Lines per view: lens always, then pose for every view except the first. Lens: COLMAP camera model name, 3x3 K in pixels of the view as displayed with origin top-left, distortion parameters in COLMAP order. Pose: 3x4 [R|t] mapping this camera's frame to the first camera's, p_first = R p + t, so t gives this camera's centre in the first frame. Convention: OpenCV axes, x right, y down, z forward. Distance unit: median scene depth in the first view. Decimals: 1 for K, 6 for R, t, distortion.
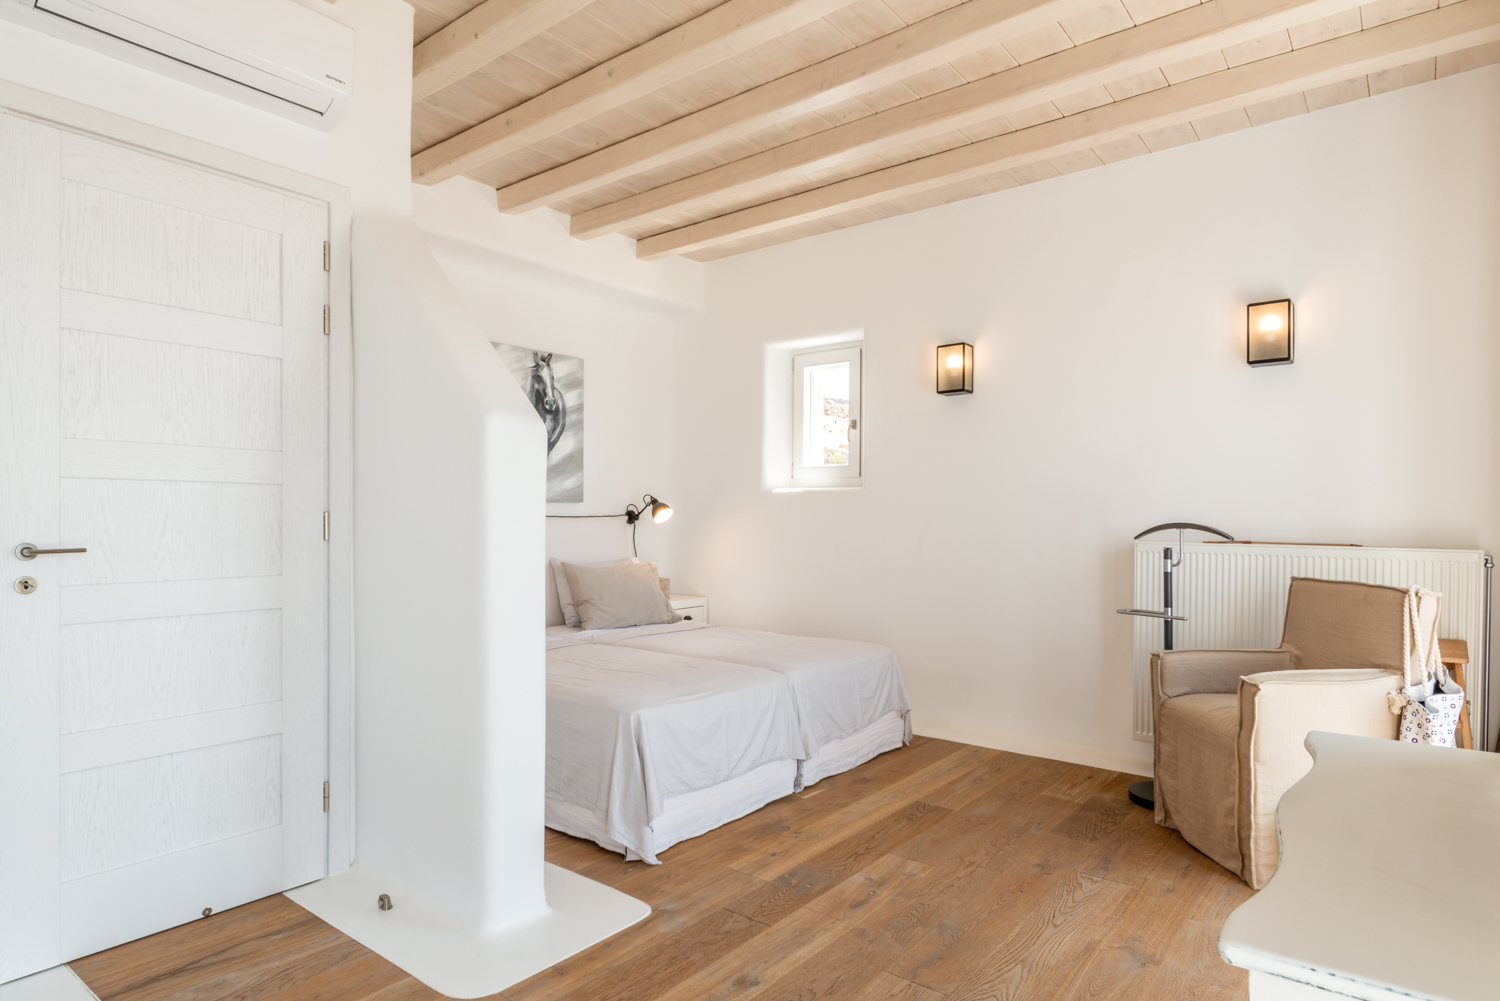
lens RADIAL K [[818.8, 0, 749.0], [0, 818.8, 515.0], [0, 0, 1]] dist [0.000369, -0.000626]
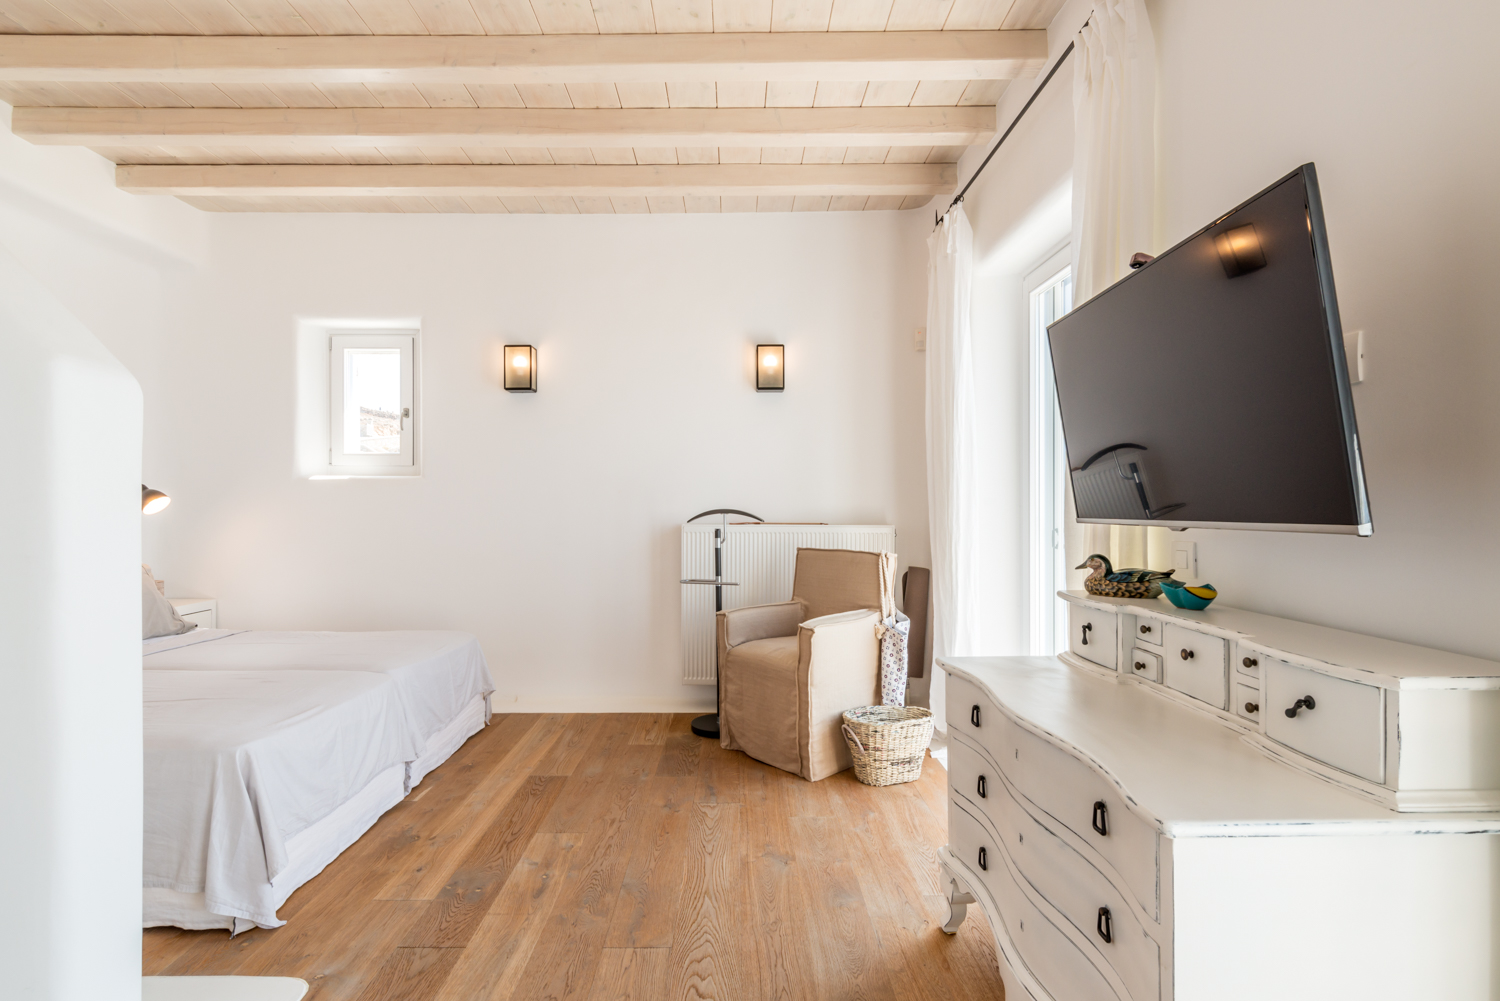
lens RADIAL K [[717.1, 0, 719.4], [0, 717.1, 503.7], [0, 0, 1]] dist [0.001273, 0.000019]
pose [[0.789600, -0.003193, 0.613614, -0.184263], [0.002957, 0.999995, 0.001399, -0.000371], [-0.613615, 0.000710, 0.789605, 0.136964]]
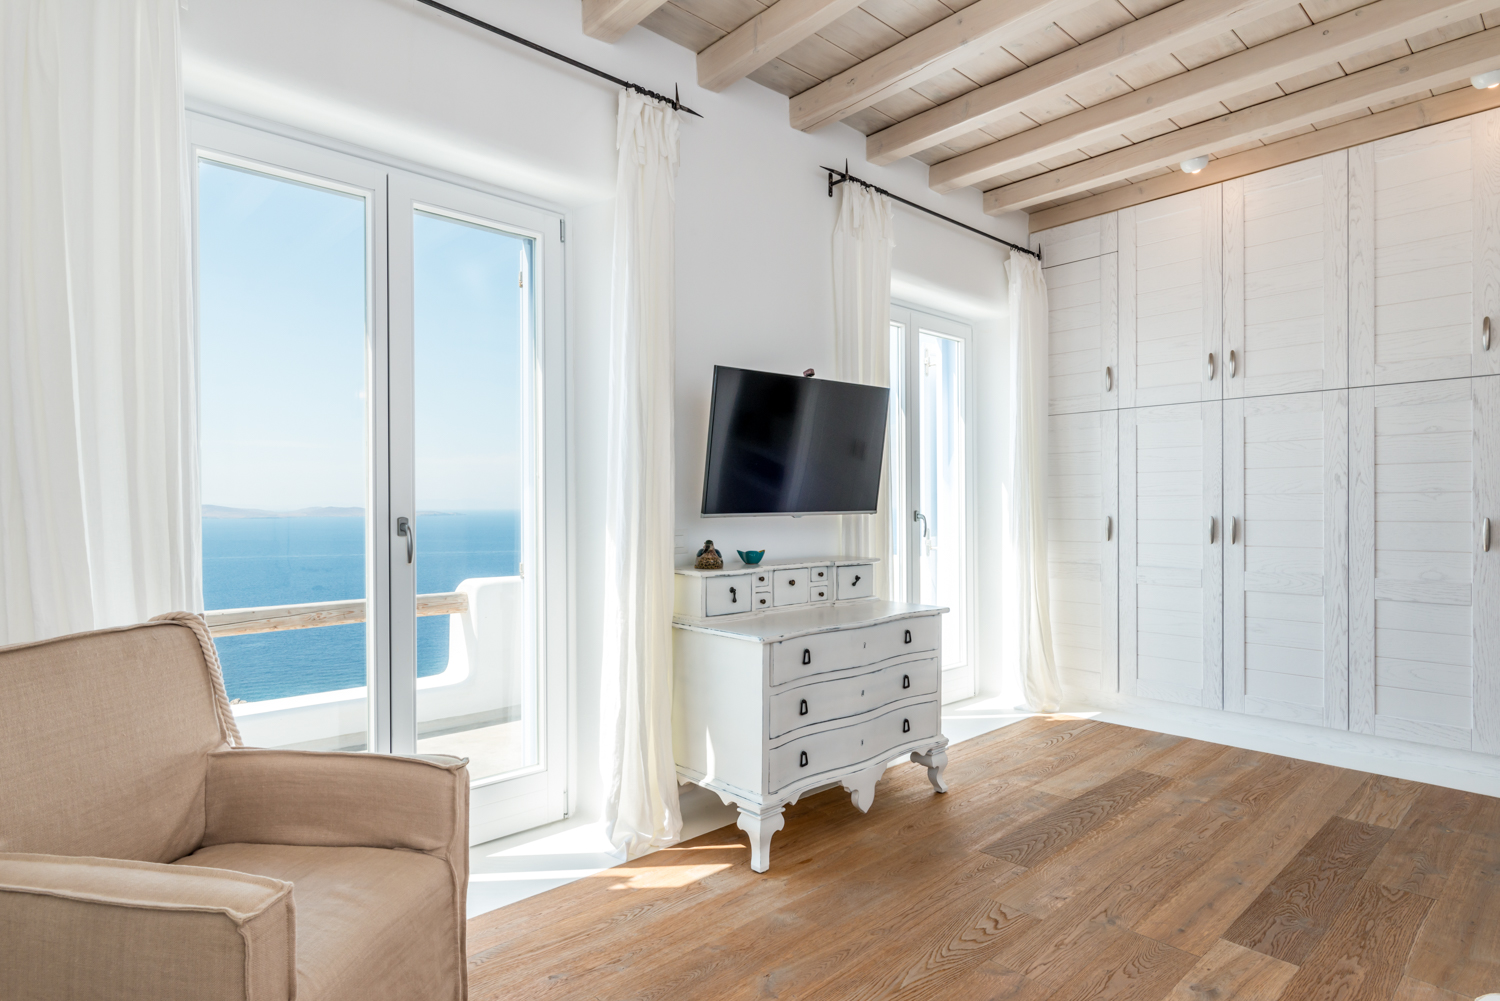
lens RADIAL K [[818.8, 0, 749.0], [0, 818.8, 515.0], [0, 0, 1]] dist [0.000369, -0.000626]
pose [[-0.990313, 0.000185, 0.138856, 0.257132], [0.000663, 0.999994, 0.003395, 0.012876], [-0.138855, 0.003454, -0.990307, 1.330775]]
